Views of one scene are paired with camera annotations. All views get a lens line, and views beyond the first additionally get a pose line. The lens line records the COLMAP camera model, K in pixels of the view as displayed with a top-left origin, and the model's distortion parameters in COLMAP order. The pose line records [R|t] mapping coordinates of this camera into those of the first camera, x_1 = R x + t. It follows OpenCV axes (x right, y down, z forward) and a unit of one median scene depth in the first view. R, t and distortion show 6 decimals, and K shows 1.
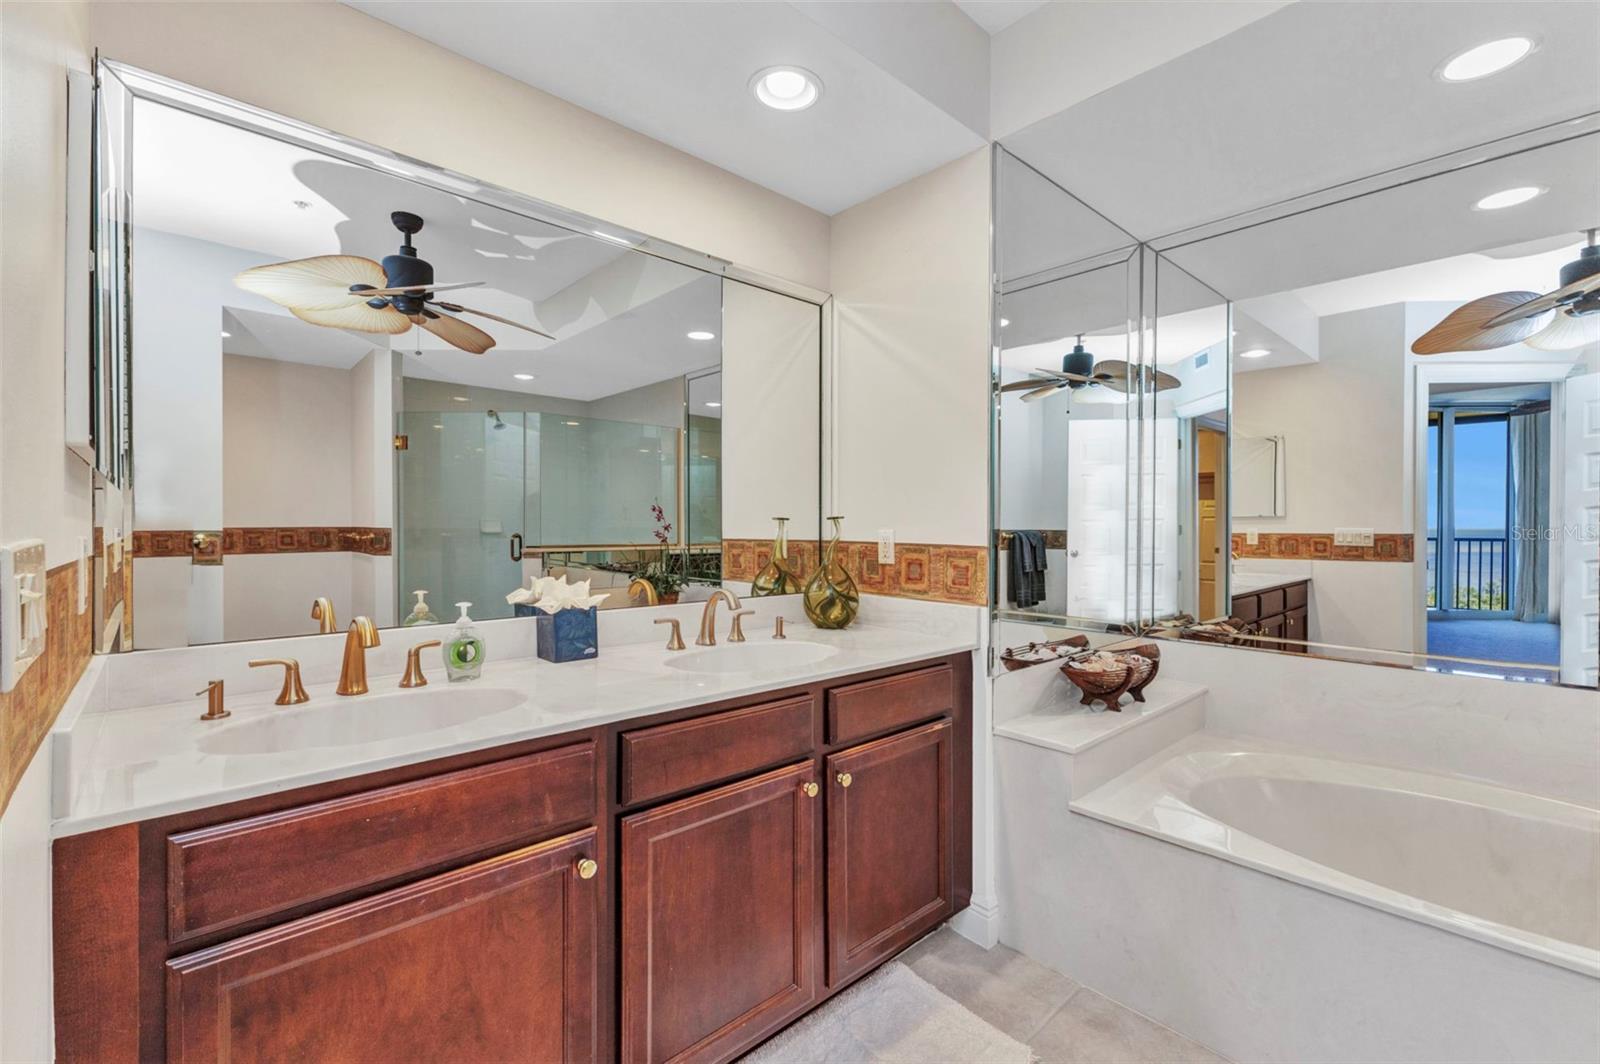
lens RADIAL K [[696.0, 0, 794.7], [0, 696.0, 530.0], [0, 0, 1]] dist [0.009310, -0.000224]
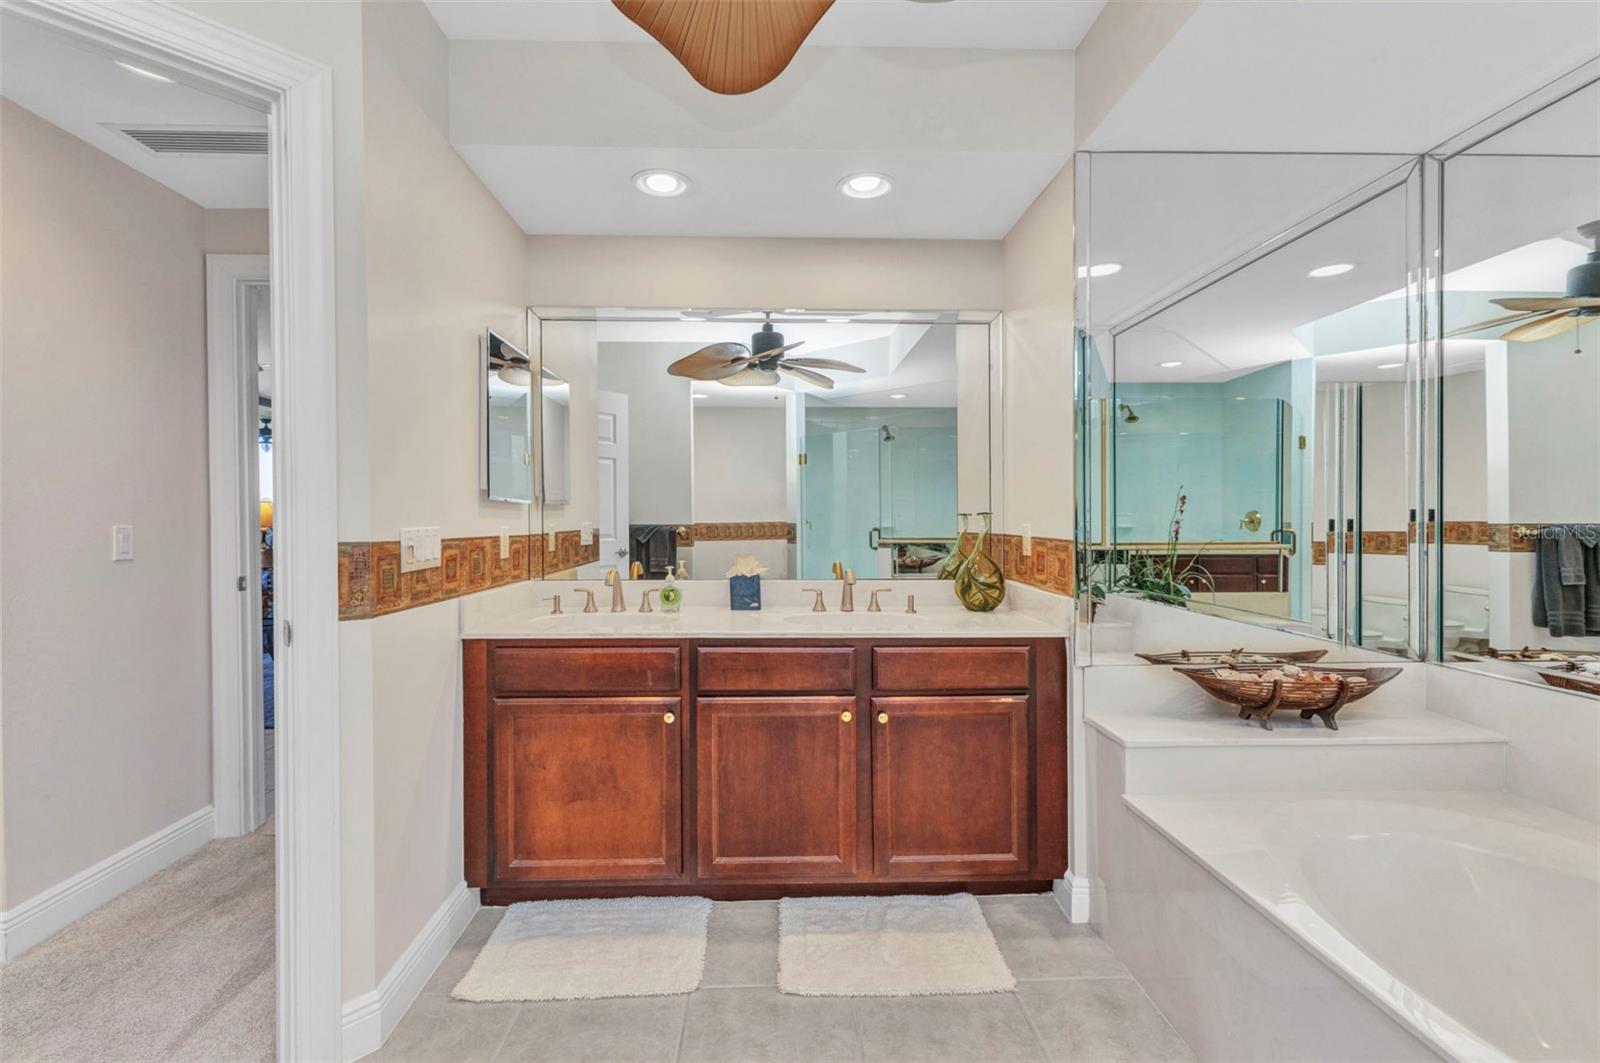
lens RADIAL K [[696.0, 0, 794.7], [0, 696.0, 529.5], [0, 0, 1]] dist [0.009310, -0.000224]
pose [[0.750115, 0.003778, -0.661296, 0.840743], [0.000634, 0.999979, 0.006432, 0.001050], [0.661307, -0.005244, 0.750097, -0.078792]]
